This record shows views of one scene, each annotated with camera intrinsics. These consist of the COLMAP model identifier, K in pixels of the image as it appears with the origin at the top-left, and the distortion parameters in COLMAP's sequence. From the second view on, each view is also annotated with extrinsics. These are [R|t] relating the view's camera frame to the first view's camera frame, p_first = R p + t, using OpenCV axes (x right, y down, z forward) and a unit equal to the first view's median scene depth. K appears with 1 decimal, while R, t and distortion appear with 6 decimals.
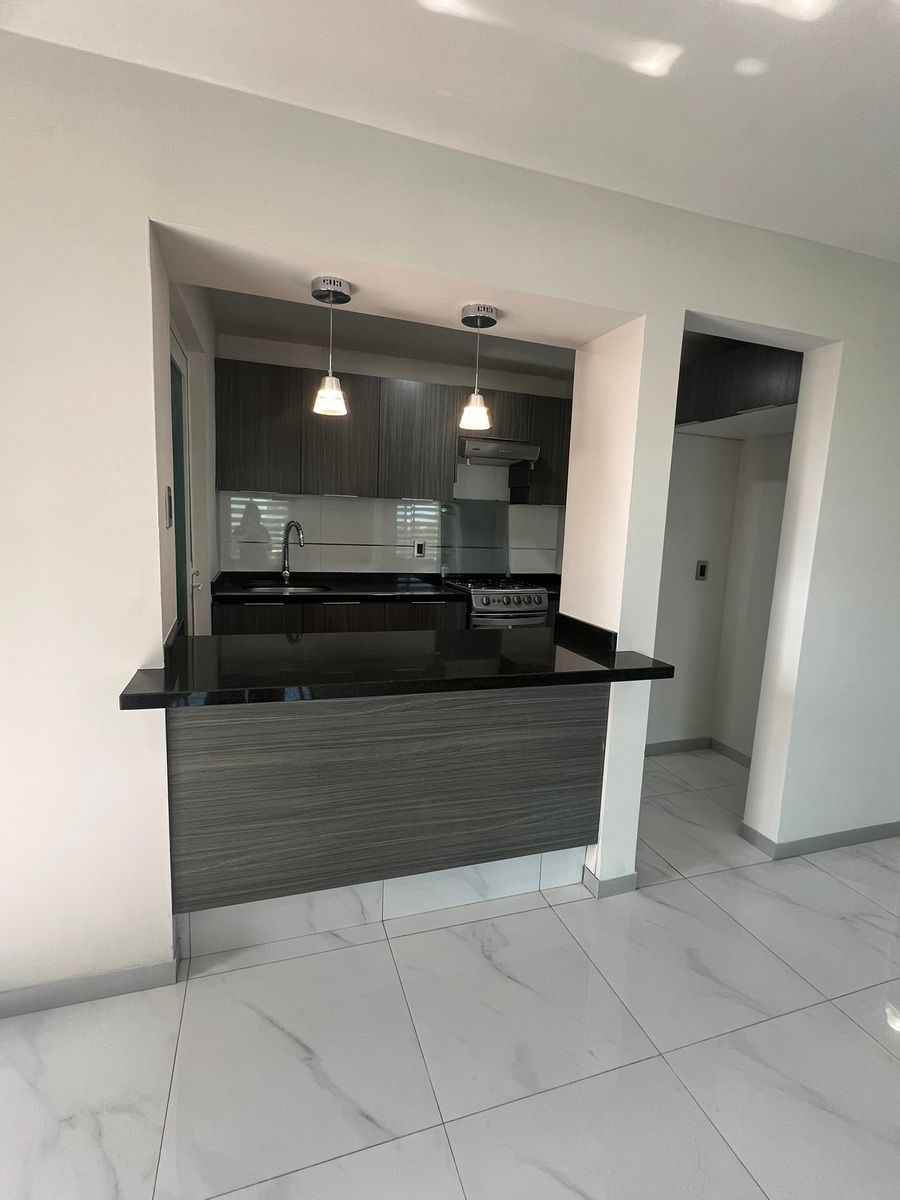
lens RADIAL K [[566.1, 0, 451.4], [0, 566.1, 600.7], [0, 0, 1]] dist [-0.013679, -0.000219]
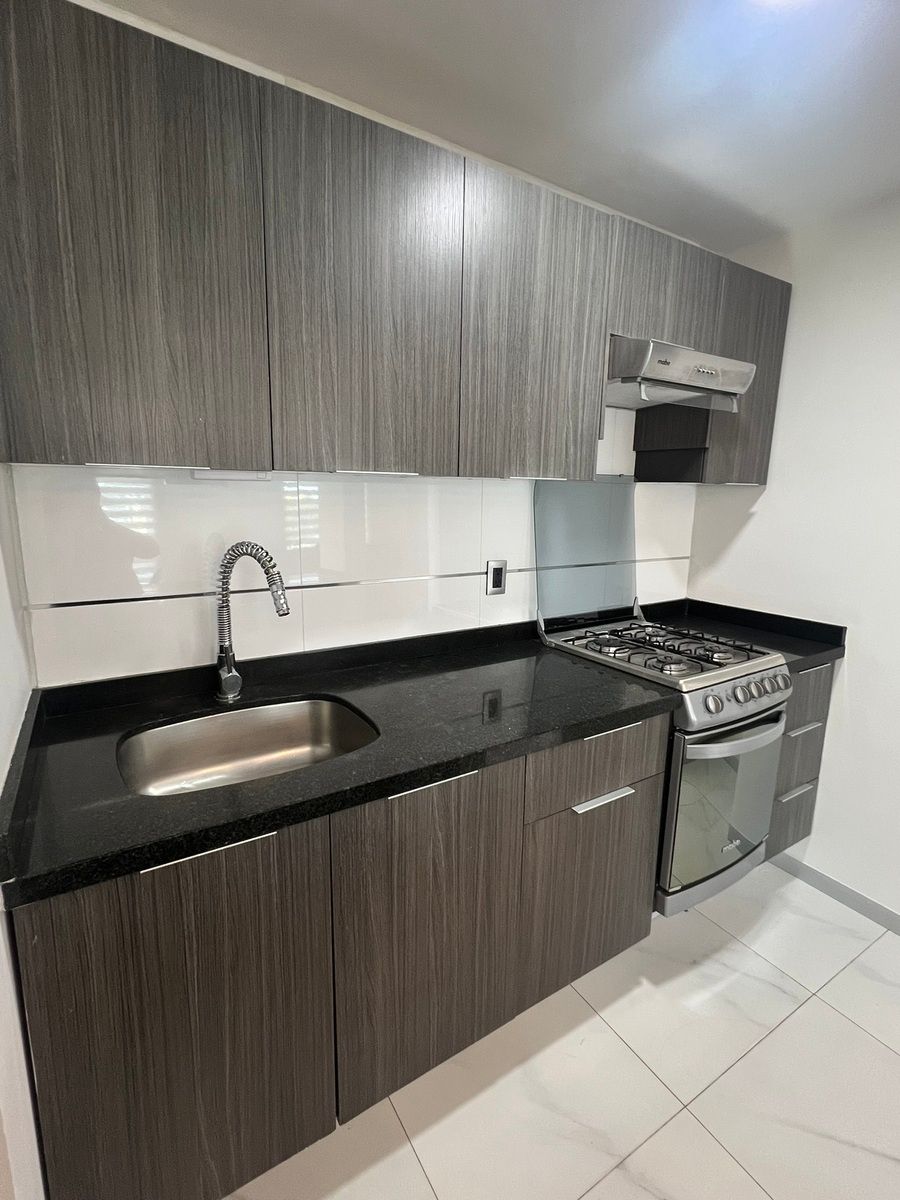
lens RADIAL K [[566.1, 0, 446.1], [0, 566.1, 593.8], [0, 0, 1]] dist [-0.013679, -0.000219]
pose [[0.977895, -0.060833, 0.200050, -0.200265], [0.052117, 0.997460, 0.048558, -0.104375], [-0.202496, -0.037059, 0.978582, 0.531438]]
